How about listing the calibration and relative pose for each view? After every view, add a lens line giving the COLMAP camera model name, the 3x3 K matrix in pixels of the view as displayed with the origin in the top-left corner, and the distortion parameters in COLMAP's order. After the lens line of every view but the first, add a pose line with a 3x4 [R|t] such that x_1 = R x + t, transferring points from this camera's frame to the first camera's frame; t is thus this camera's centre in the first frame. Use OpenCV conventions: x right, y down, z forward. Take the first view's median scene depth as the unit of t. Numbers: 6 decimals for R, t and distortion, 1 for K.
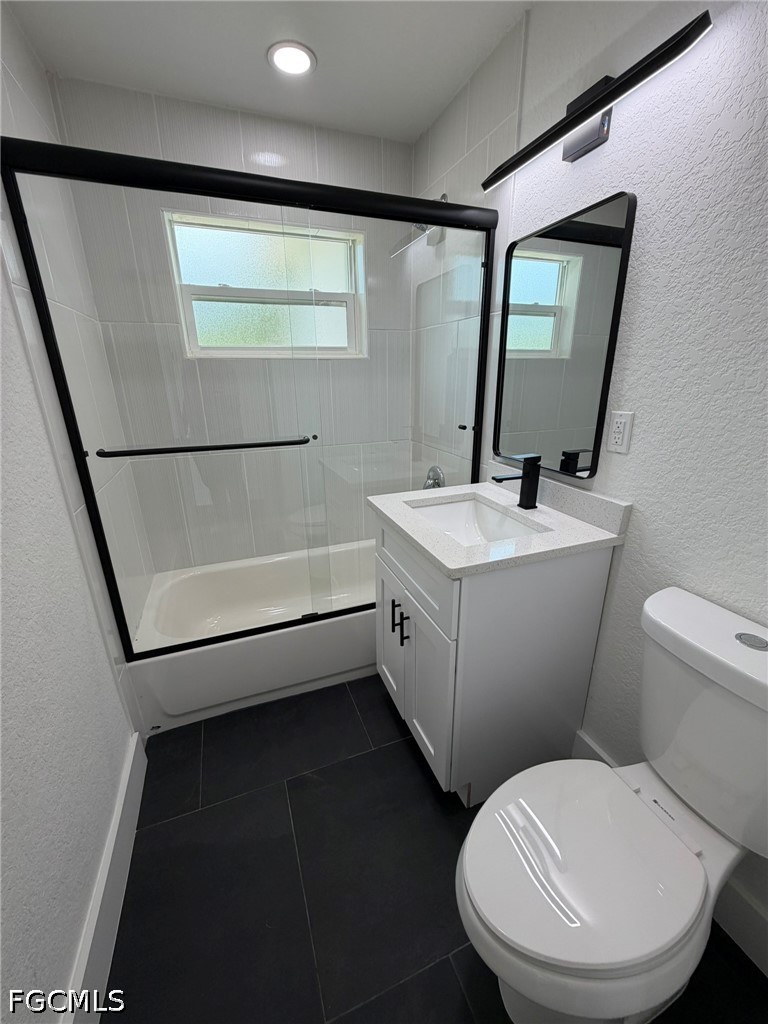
lens RADIAL K [[407.0, 0, 383.7], [0, 407.0, 509.2], [0, 0, 1]] dist [-0.000864, 0.000109]
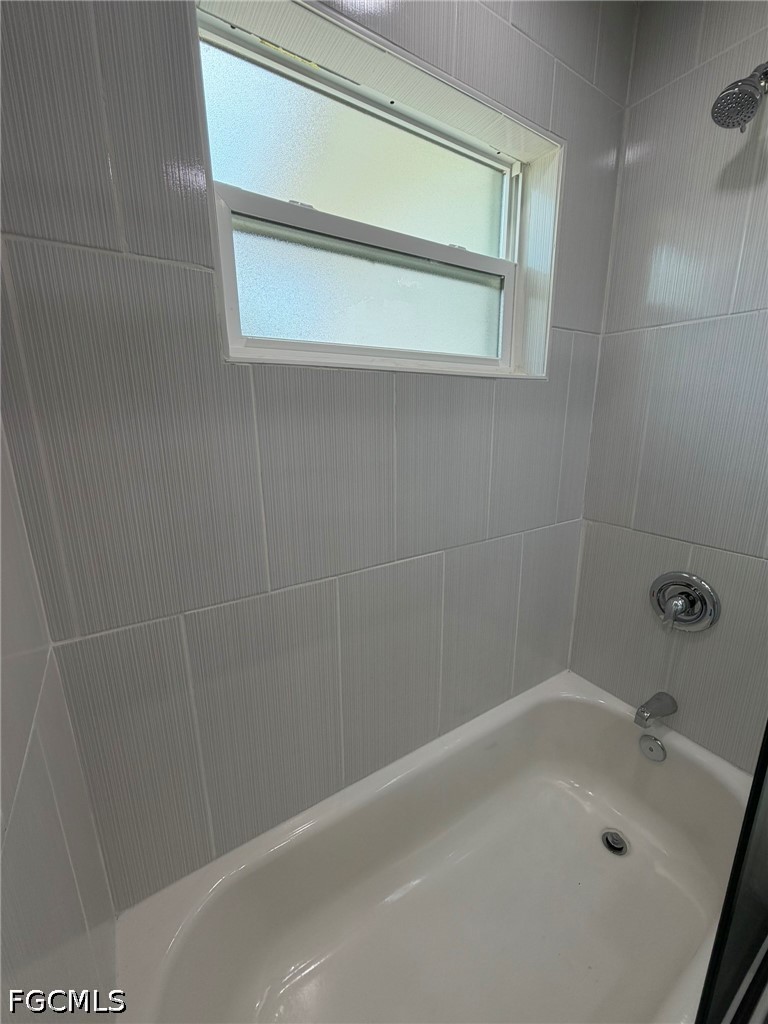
lens RADIAL K [[407.0, 0, 383.7], [0, 407.0, 509.2], [0, 0, 1]] dist [-0.000864, 0.000109]
pose [[0.979017, -0.039740, 0.199864, -0.481886], [0.057733, 0.994706, -0.085016, -0.216849], [-0.195427, 0.094770, 0.976128, 0.695576]]
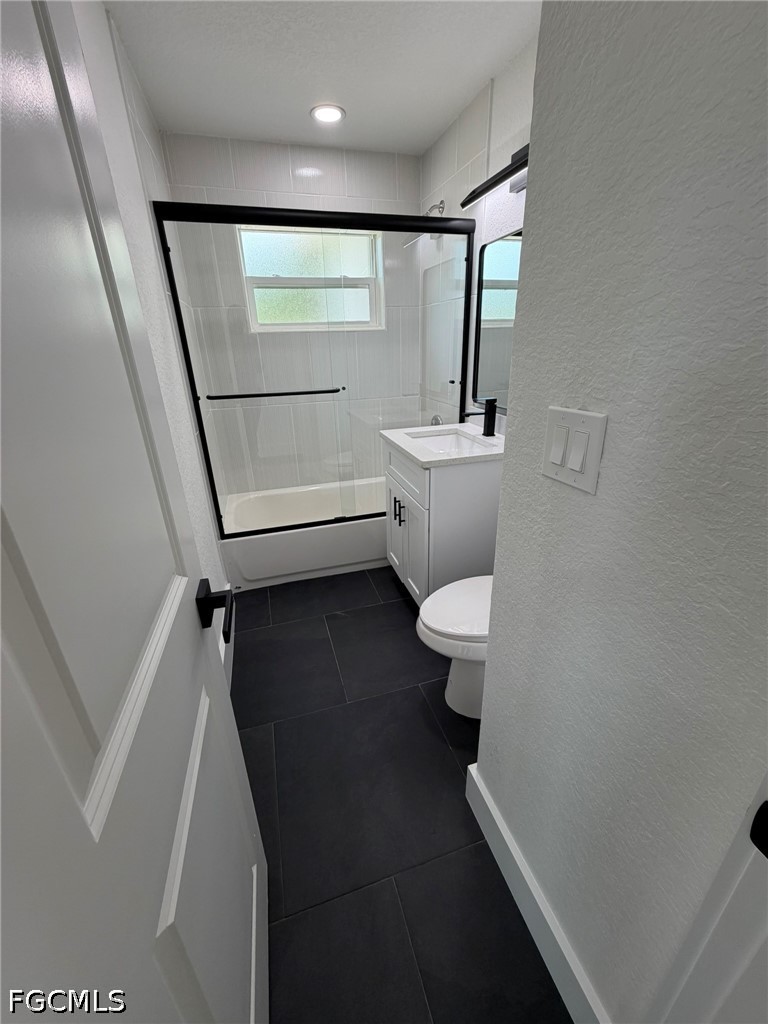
lens RADIAL K [[407.0, 0, 383.7], [0, 407.0, 509.2], [0, 0, 1]] dist [-0.000864, 0.000109]
pose [[0.997147, 0.014339, -0.074108, 0.077500], [-0.009063, 0.997432, 0.071045, 0.133061], [0.074937, -0.070171, 0.994716, -0.412464]]
